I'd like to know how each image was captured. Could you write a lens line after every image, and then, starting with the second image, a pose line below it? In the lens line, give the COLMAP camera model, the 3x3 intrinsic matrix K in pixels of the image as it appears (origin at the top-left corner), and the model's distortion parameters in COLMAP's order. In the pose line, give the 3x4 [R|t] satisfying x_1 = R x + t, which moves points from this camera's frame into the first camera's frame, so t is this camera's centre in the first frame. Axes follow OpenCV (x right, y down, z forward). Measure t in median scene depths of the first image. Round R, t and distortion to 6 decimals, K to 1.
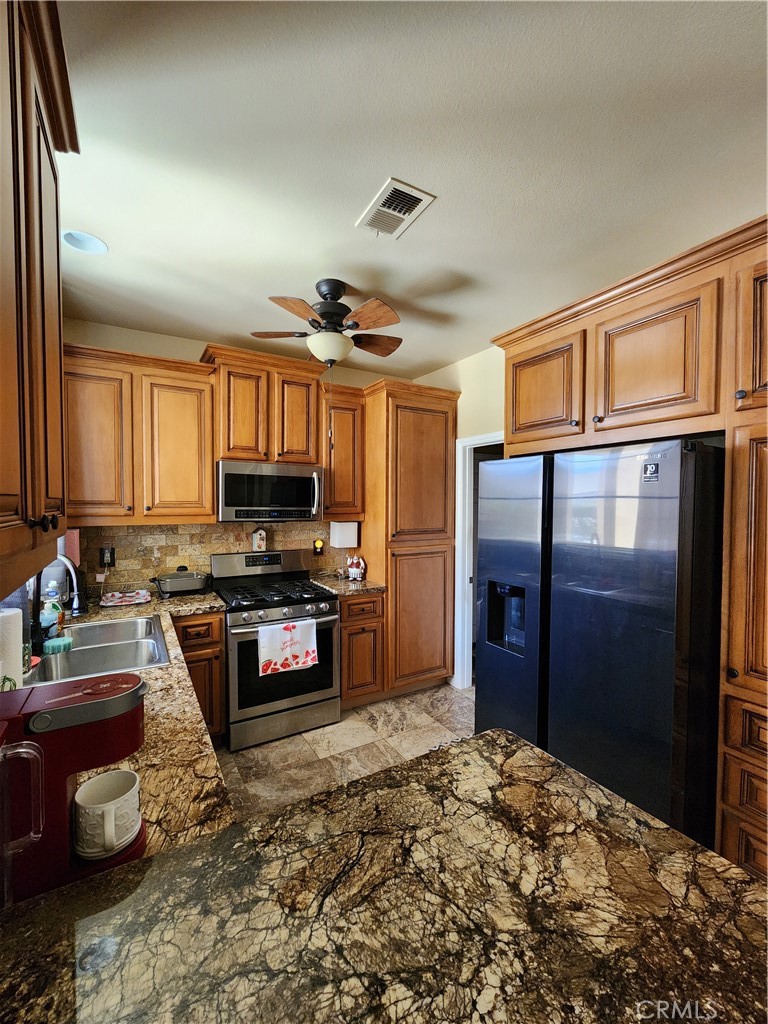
lens RADIAL K [[419.0, 0, 374.7], [0, 419.0, 515.7], [0, 0, 1]] dist [-0.000101, -0.000741]
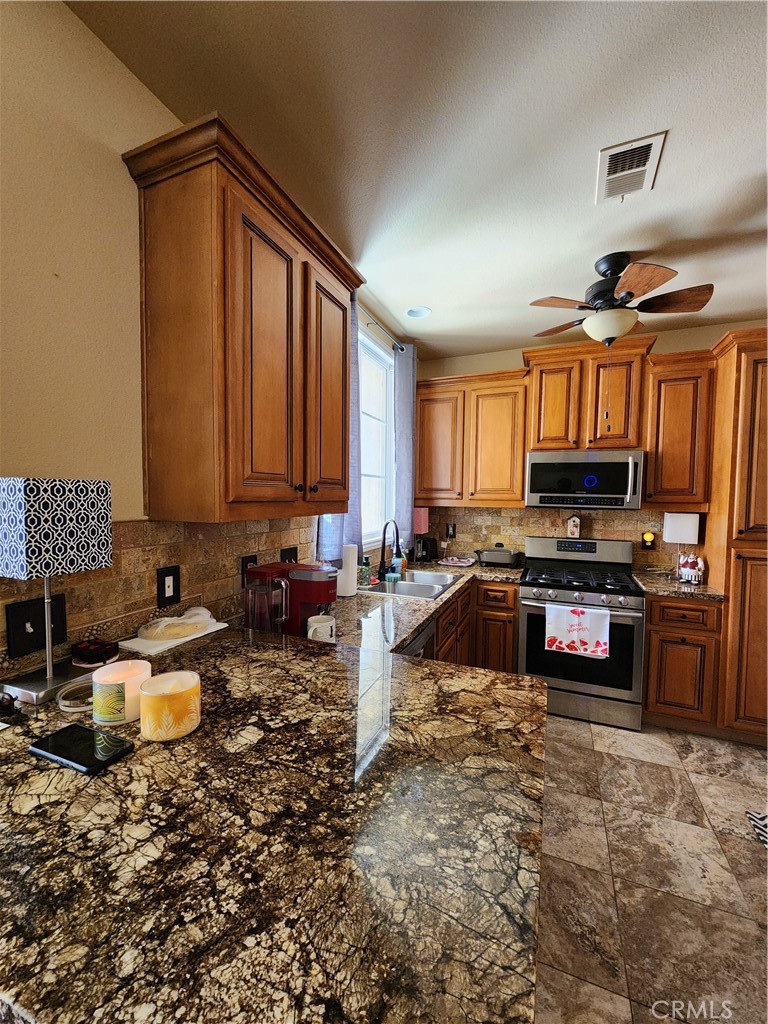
lens RADIAL K [[419.0, 0, 374.7], [0, 419.0, 515.7], [0, 0, 1]] dist [-0.000101, -0.000741]
pose [[0.594091, 0.042914, -0.803252, 0.299153], [-0.034120, 0.999022, 0.028137, 0.021696], [0.803674, 0.010691, 0.594974, -0.001078]]
